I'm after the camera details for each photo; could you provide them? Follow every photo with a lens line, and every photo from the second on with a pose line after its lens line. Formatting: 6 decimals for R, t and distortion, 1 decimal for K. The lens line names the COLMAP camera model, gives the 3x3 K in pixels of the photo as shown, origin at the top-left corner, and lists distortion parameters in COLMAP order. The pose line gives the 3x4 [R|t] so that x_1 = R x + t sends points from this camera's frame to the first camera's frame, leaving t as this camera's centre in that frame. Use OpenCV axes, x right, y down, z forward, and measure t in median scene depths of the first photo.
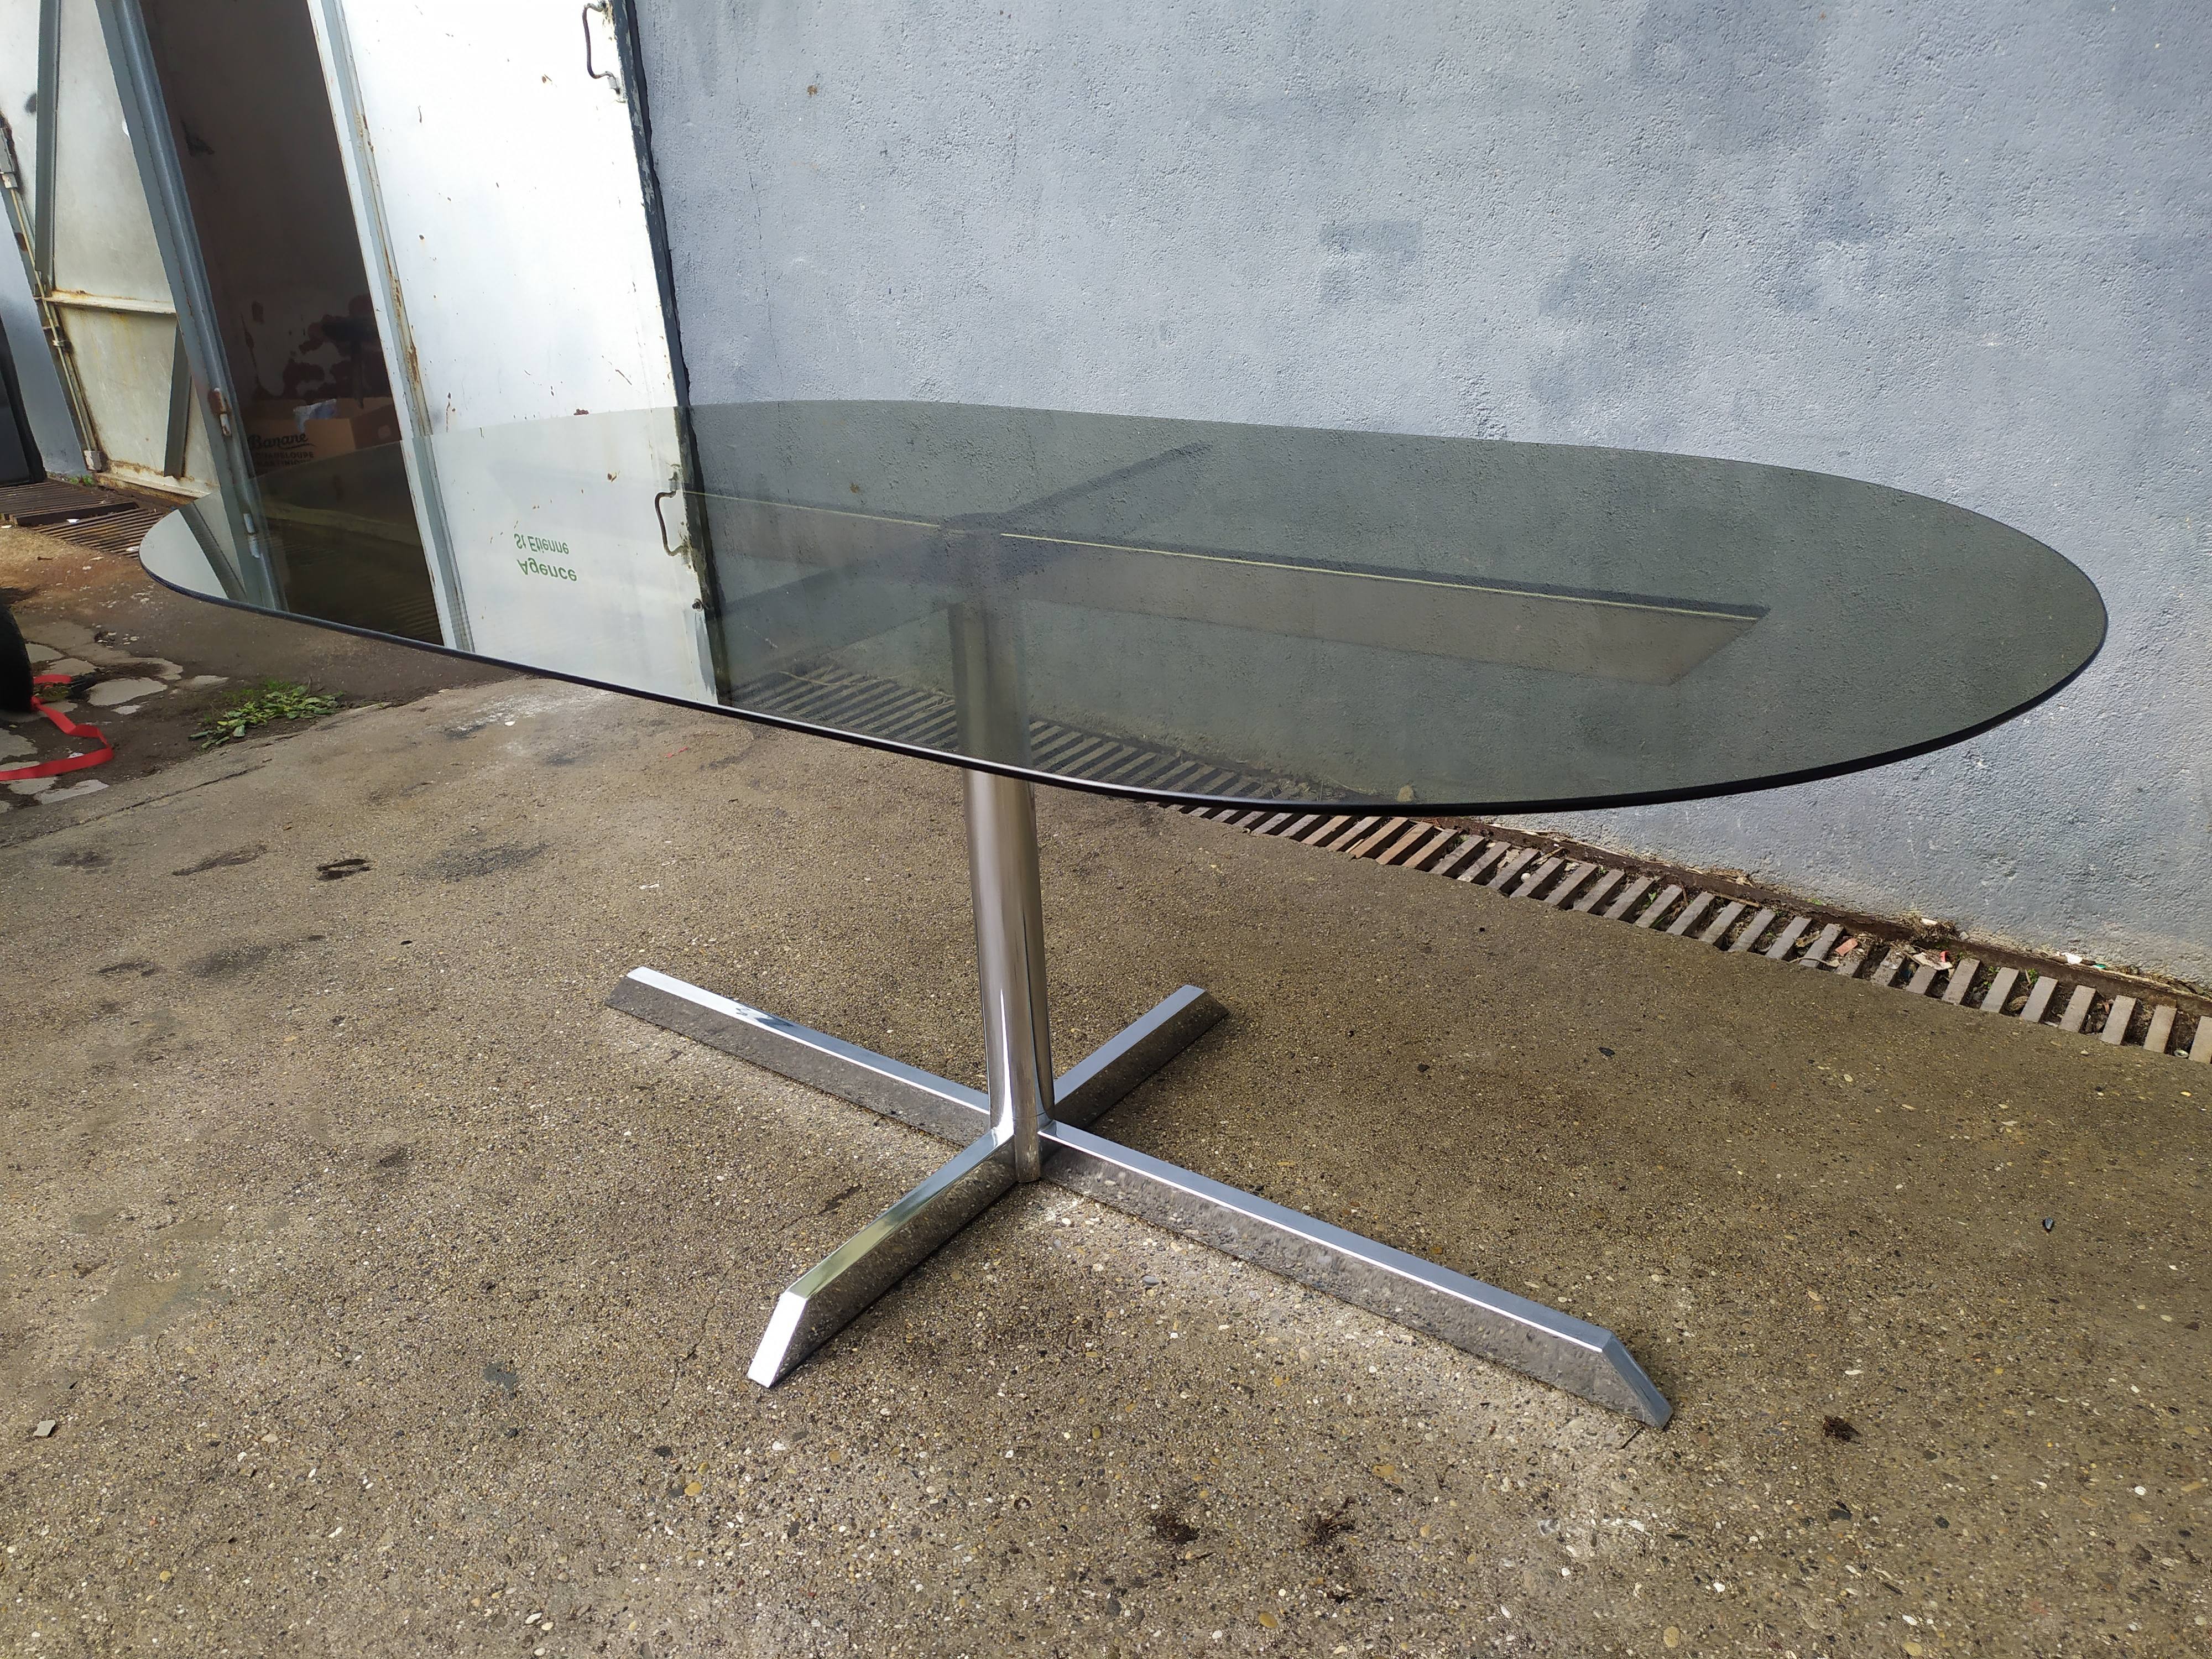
lens RADIAL K [[1663.5, 0, 1097.7], [0, 1663.5, 814.5], [0, 0, 1]] dist [0.104925, -0.139474]
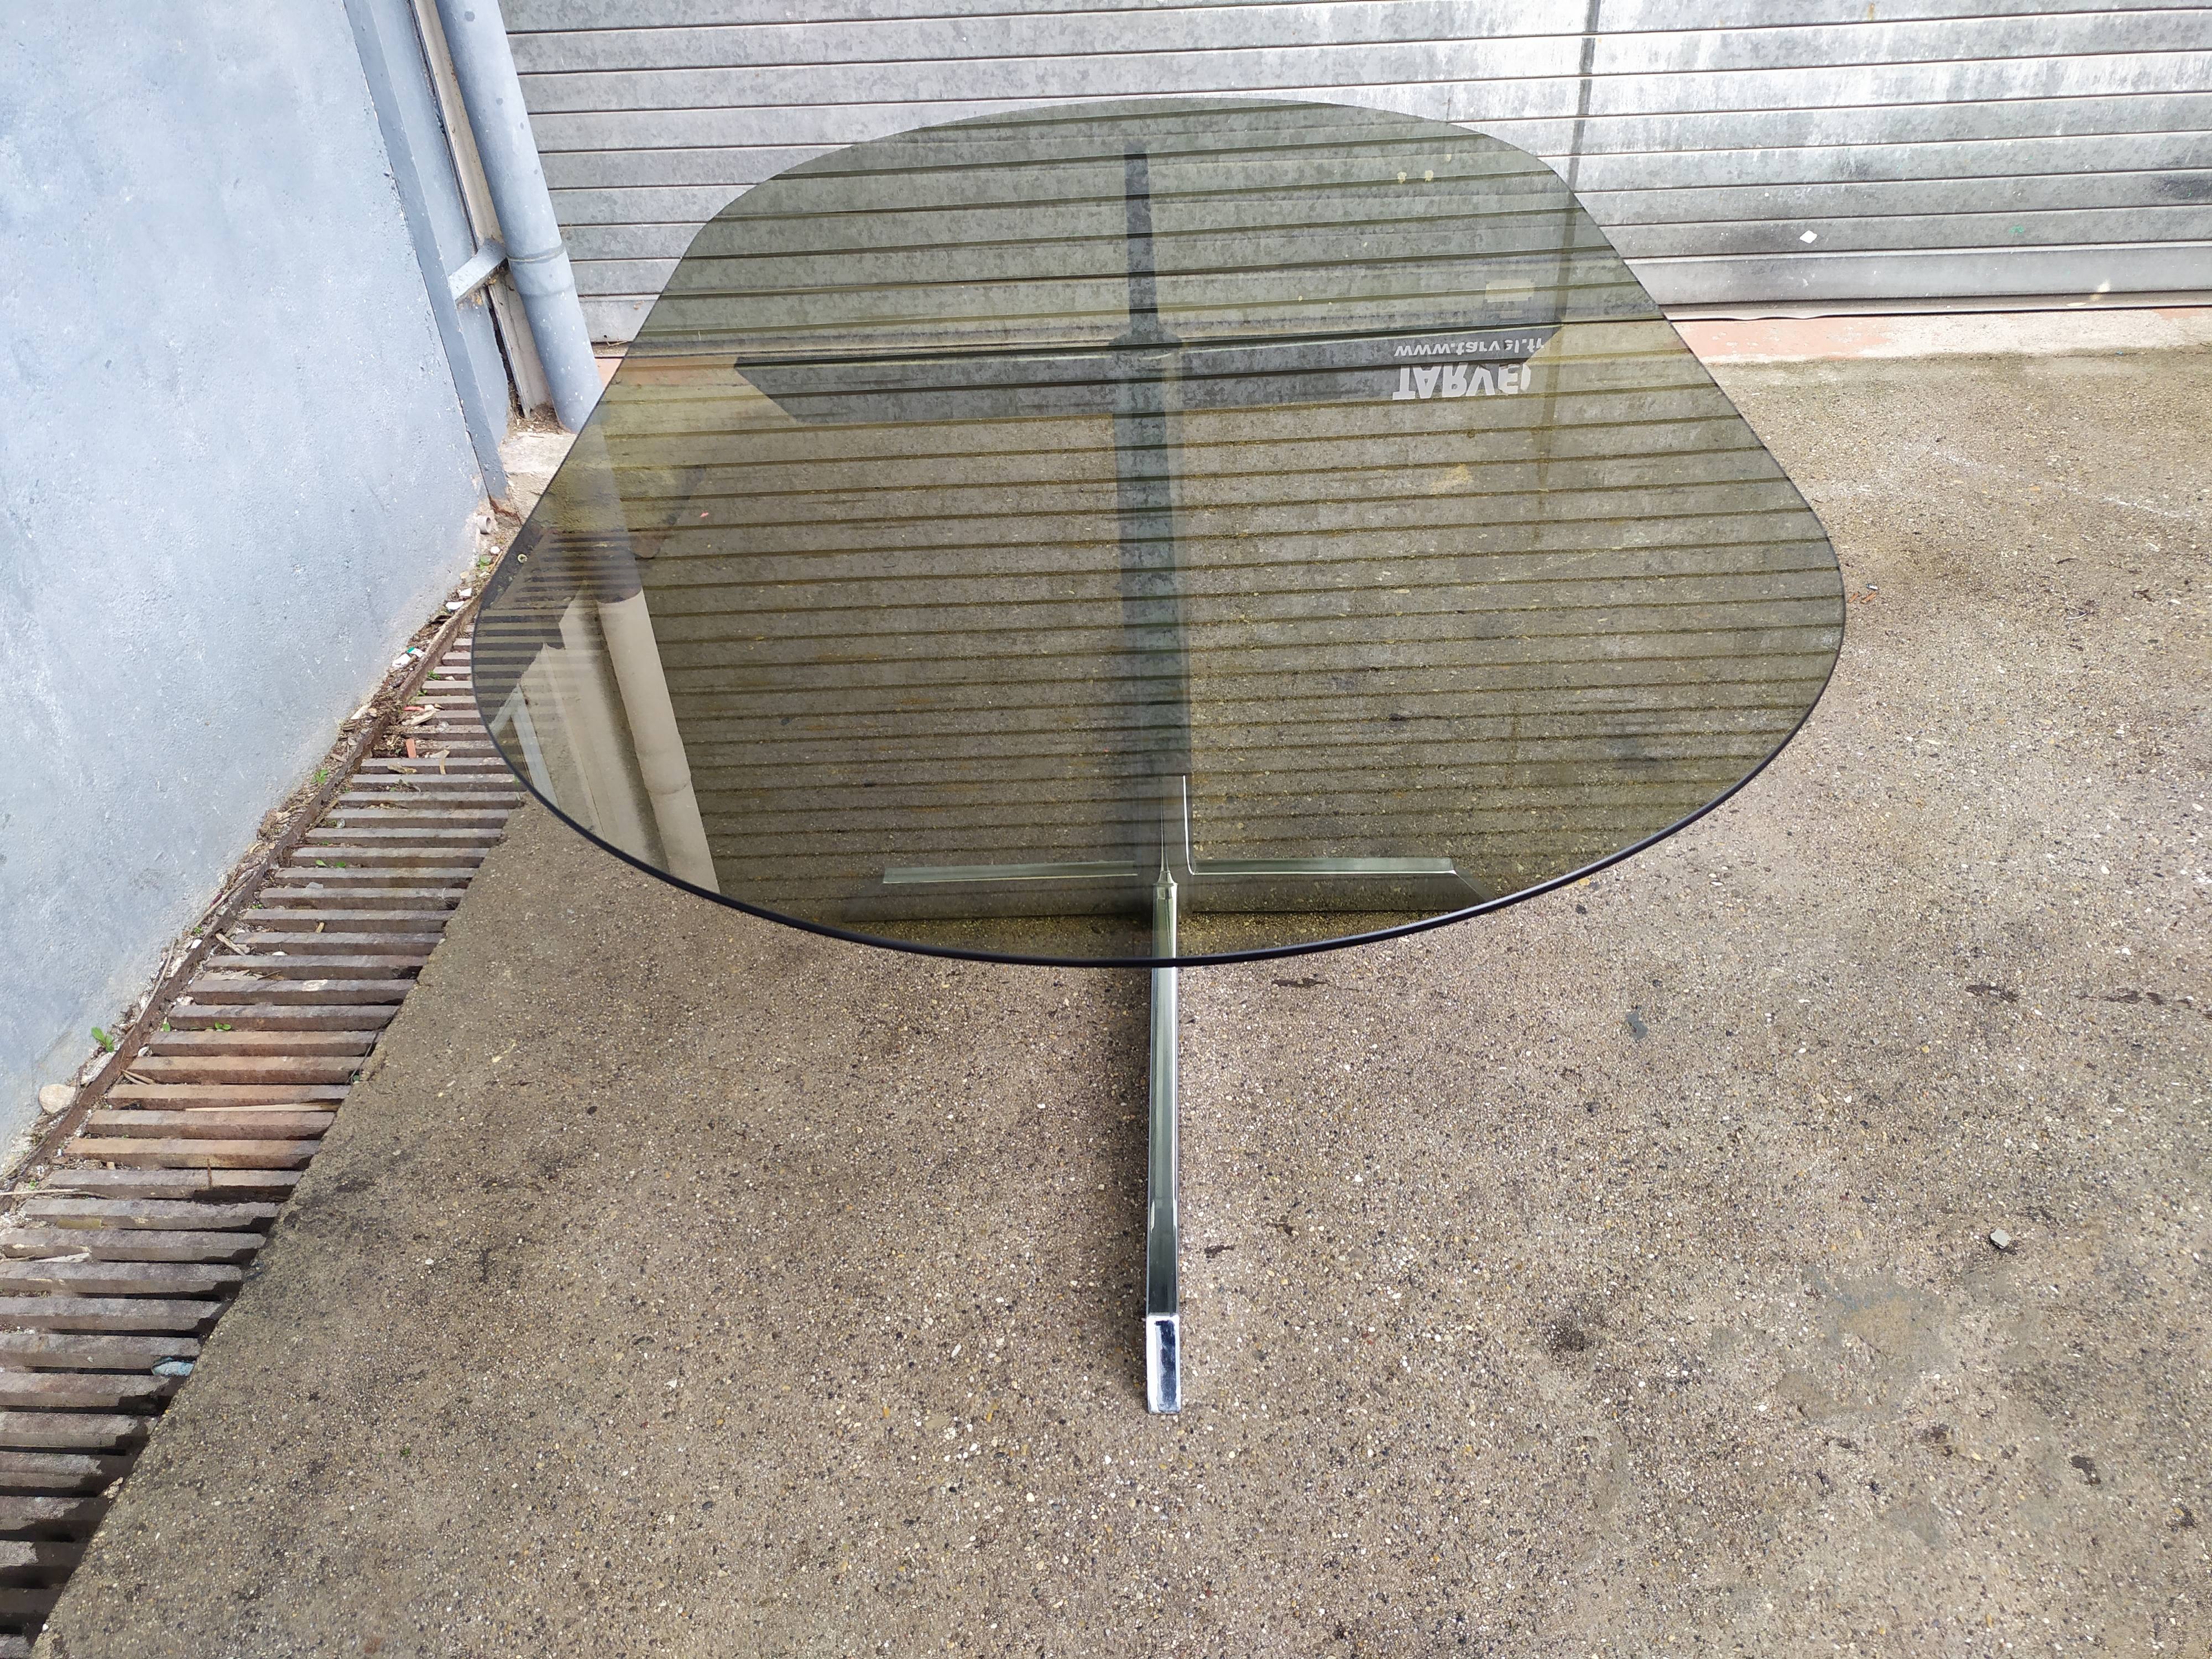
lens RADIAL K [[1691.1, 0, 1110.5], [0, 1691.1, 818.6], [0, 0, 1]] dist [0.062712, -0.063202]
pose [[-0.560895, -0.426264, 0.709716, -0.682343], [0.395373, 0.615266, 0.682003, -0.525911], [-0.727377, 0.663134, -0.176566, 1.025666]]
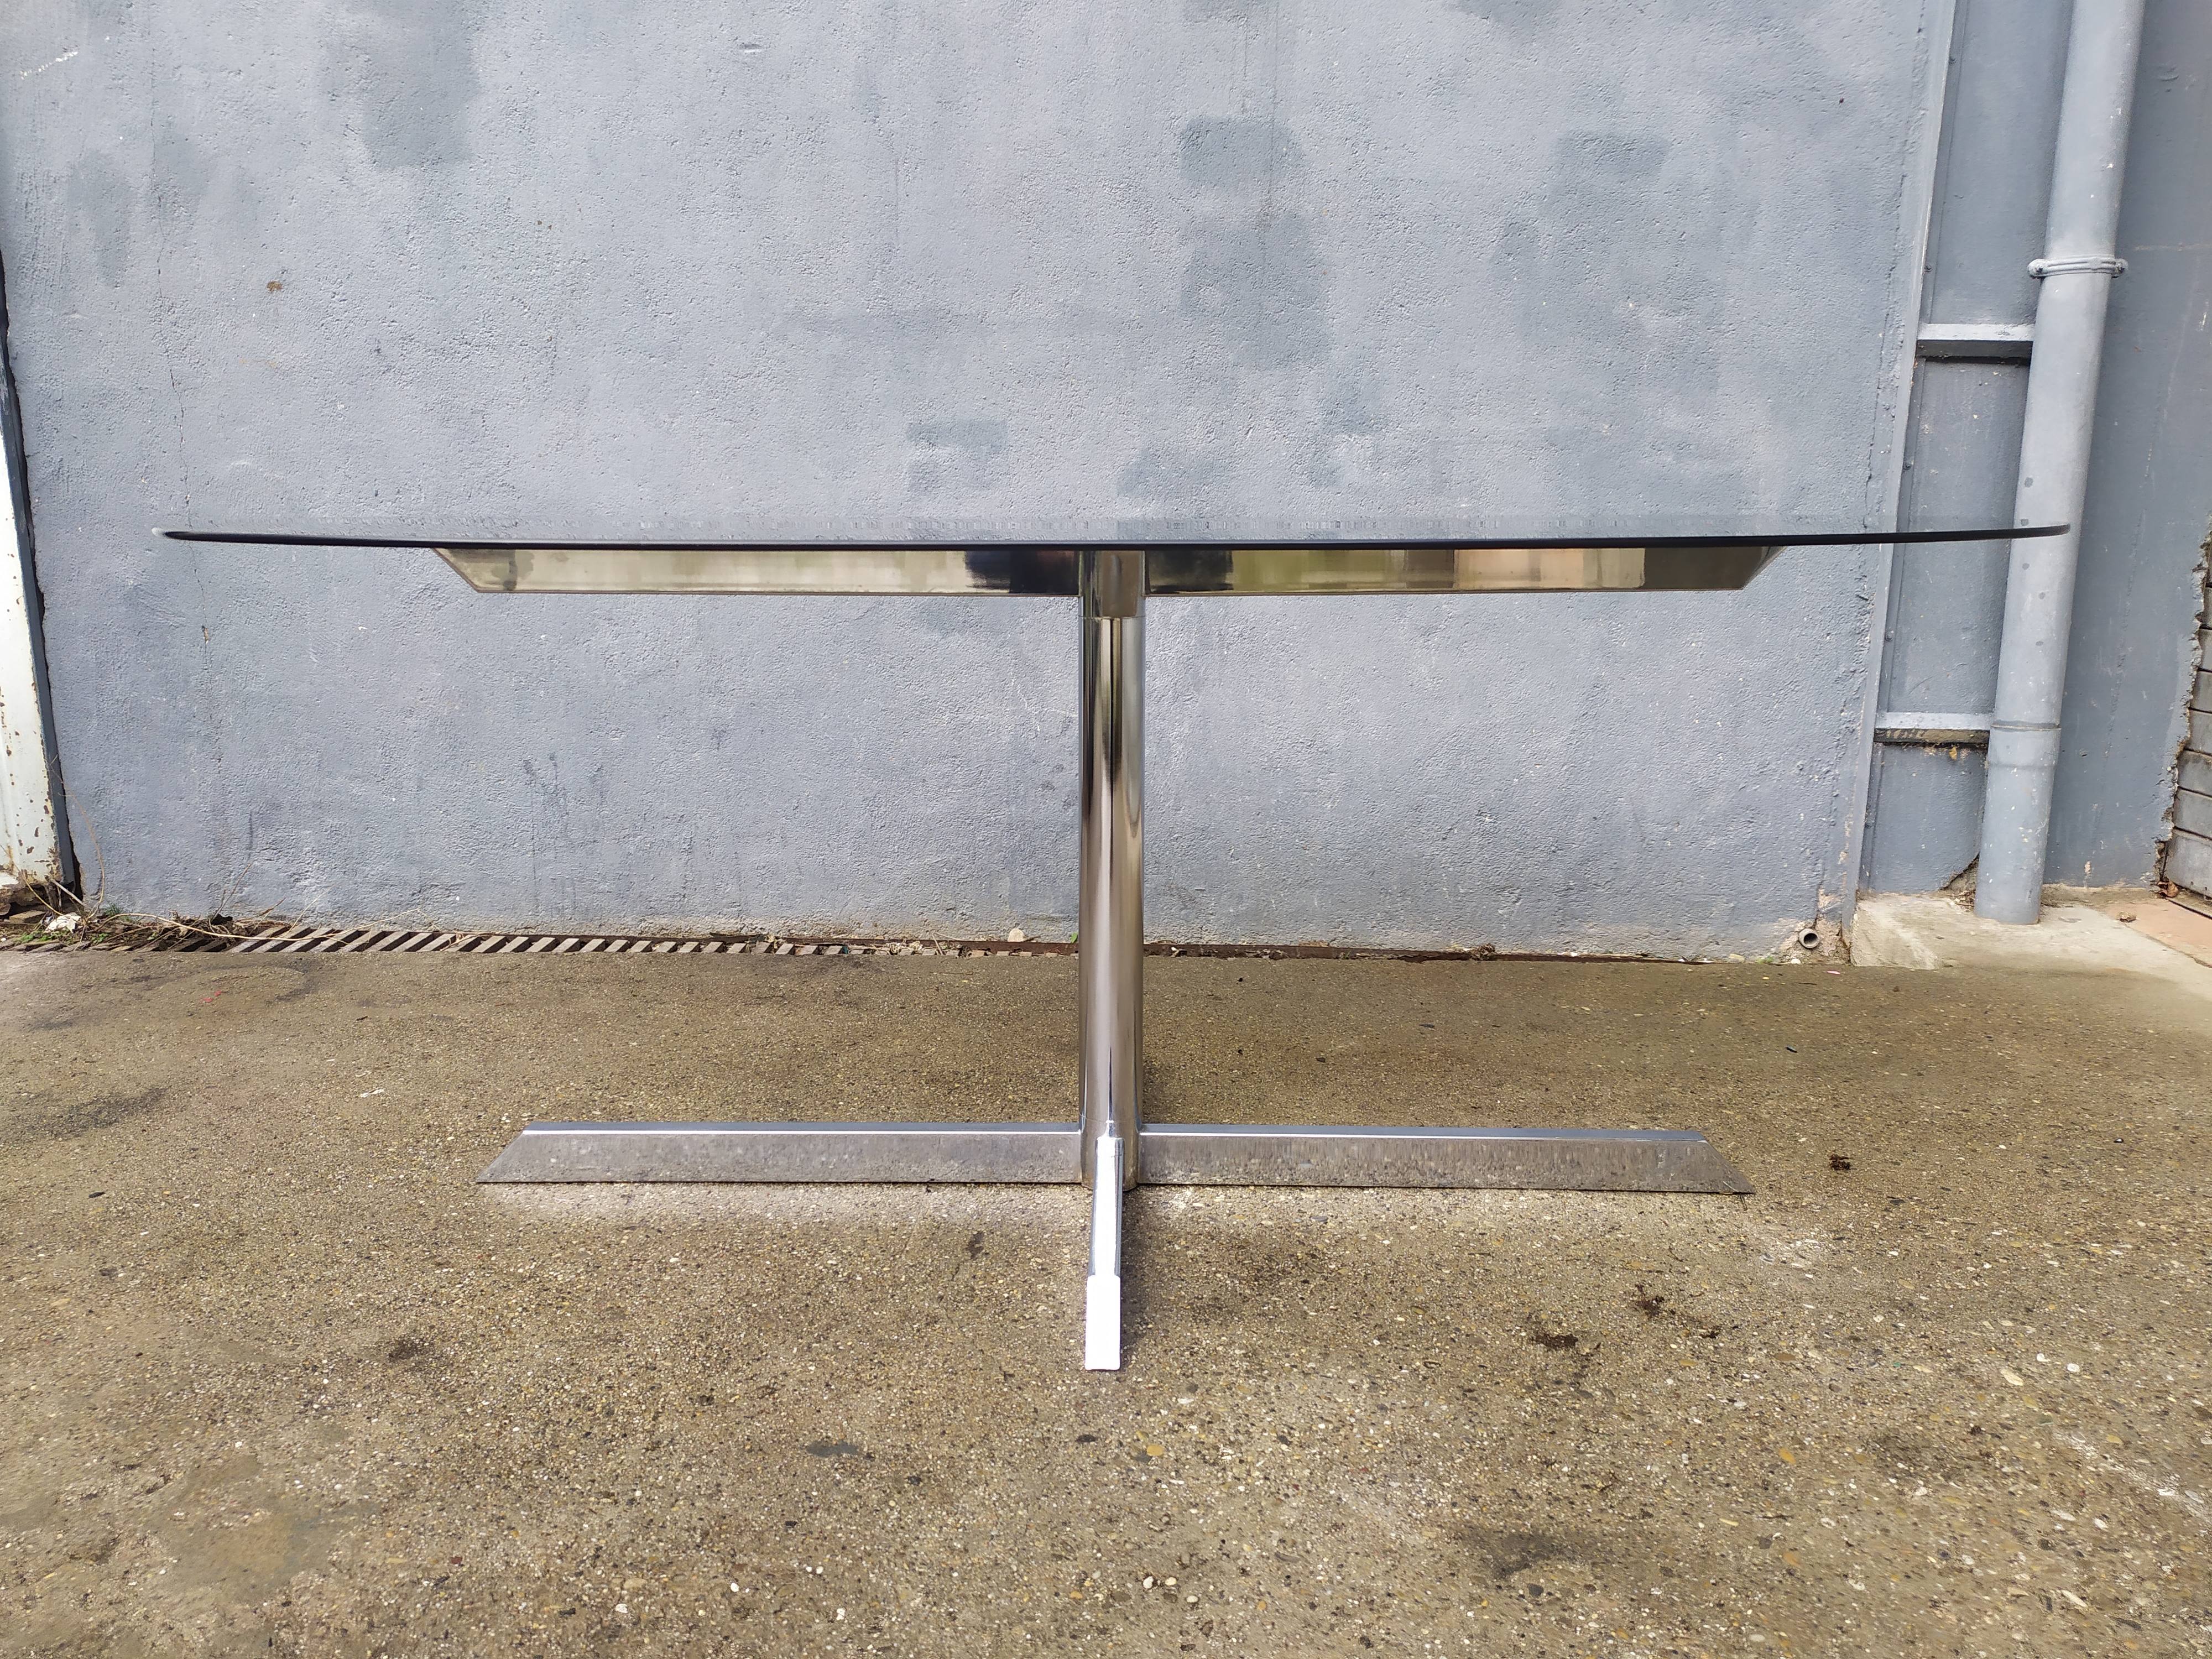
lens RADIAL K [[1658.1, 0, 1100.1], [0, 1658.1, 823.6], [0, 0, 1]] dist [0.055340, -0.049501]
pose [[0.822499, -0.067532, 0.564744, -0.512965], [0.189697, 0.968644, -0.160447, 0.138609], [-0.536201, 0.239097, 0.809519, 0.125286]]
